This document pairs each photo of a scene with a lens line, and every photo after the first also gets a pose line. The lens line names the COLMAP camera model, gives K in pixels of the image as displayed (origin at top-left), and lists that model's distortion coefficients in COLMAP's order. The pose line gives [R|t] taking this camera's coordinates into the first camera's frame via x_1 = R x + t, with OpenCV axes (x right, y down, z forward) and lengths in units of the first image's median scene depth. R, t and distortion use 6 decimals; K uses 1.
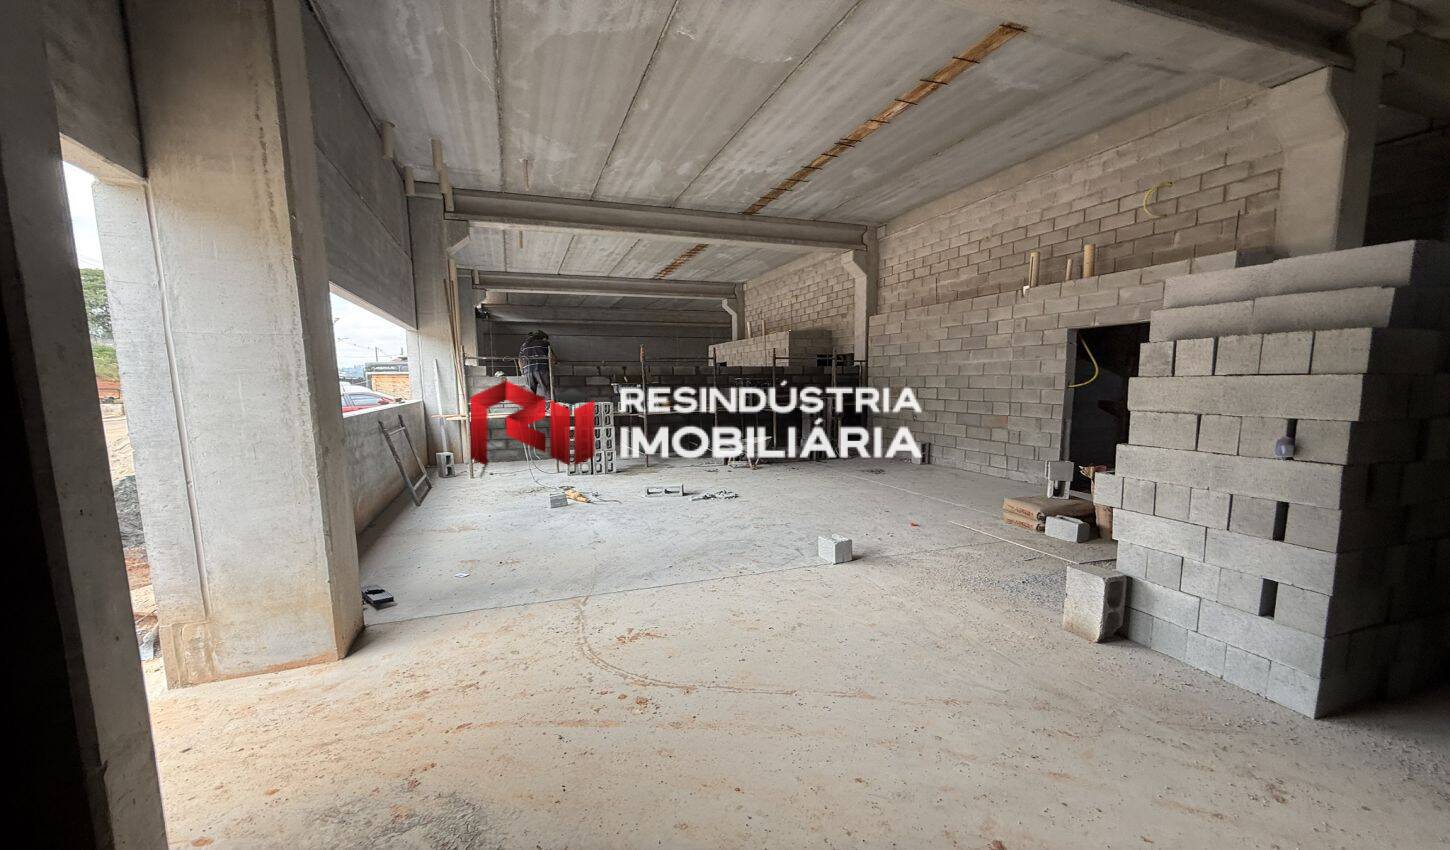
lens RADIAL K [[576.3, 0, 721.5], [0, 576.3, 450.4], [0, 0, 1]] dist [-0.000347, -0.000386]
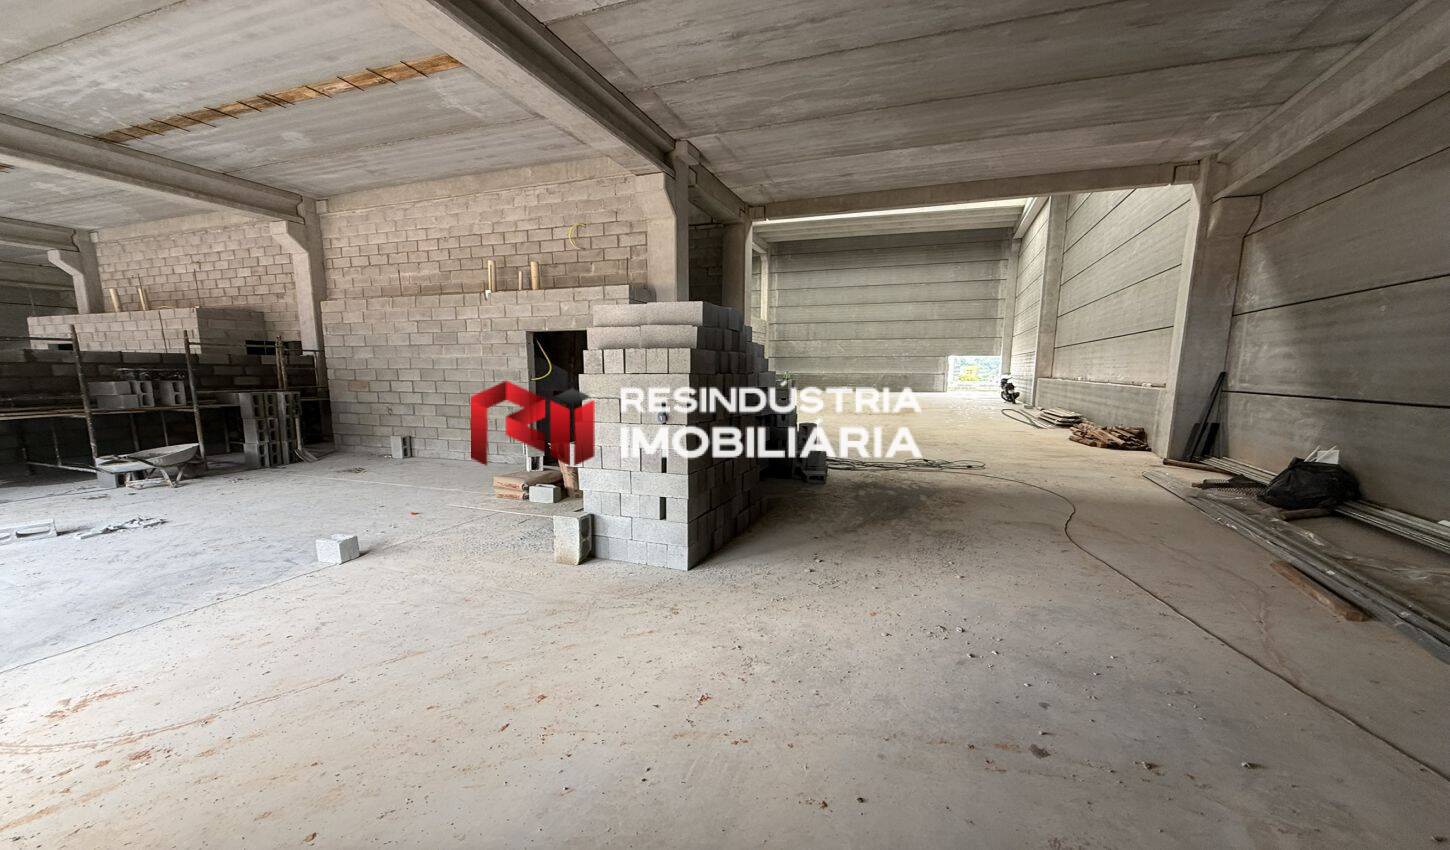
lens RADIAL K [[576.3, 0, 721.5], [0, 576.3, 450.4], [0, 0, 1]] dist [-0.000347, -0.000386]
pose [[0.644681, -0.094149, 0.758632, -0.076984], [0.083941, 0.995104, 0.052163, 0.007275], [-0.759829, 0.030052, 0.649428, -0.087802]]
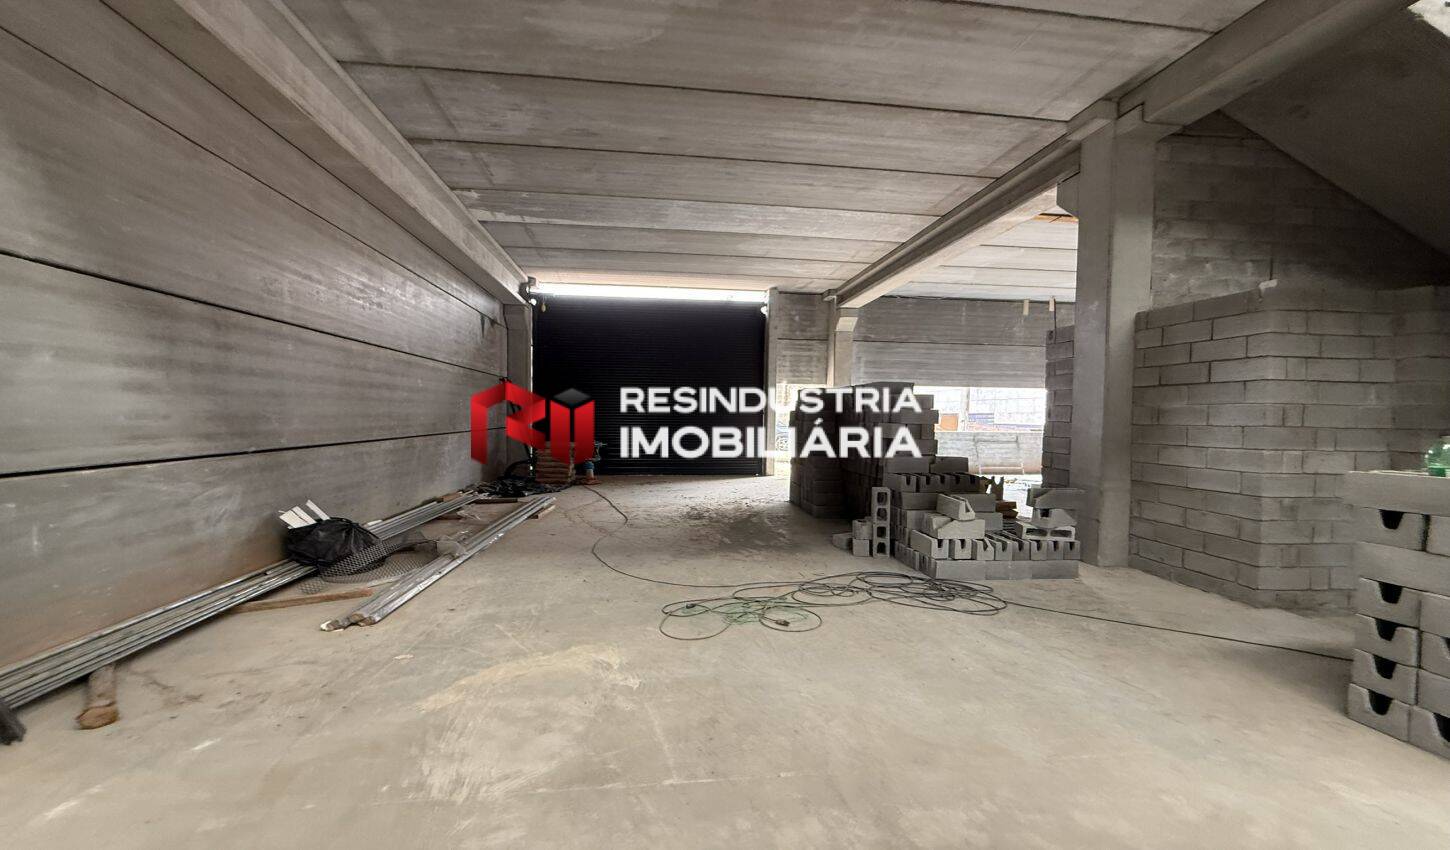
lens RADIAL K [[576.3, 0, 721.5], [0, 576.3, 450.4], [0, 0, 1]] dist [-0.000347, -0.000386]
pose [[-0.216750, 0.065516, -0.974026, 2.196842], [-0.133597, 0.986368, 0.096076, -0.107723], [0.967043, 0.150952, -0.205042, 0.559921]]
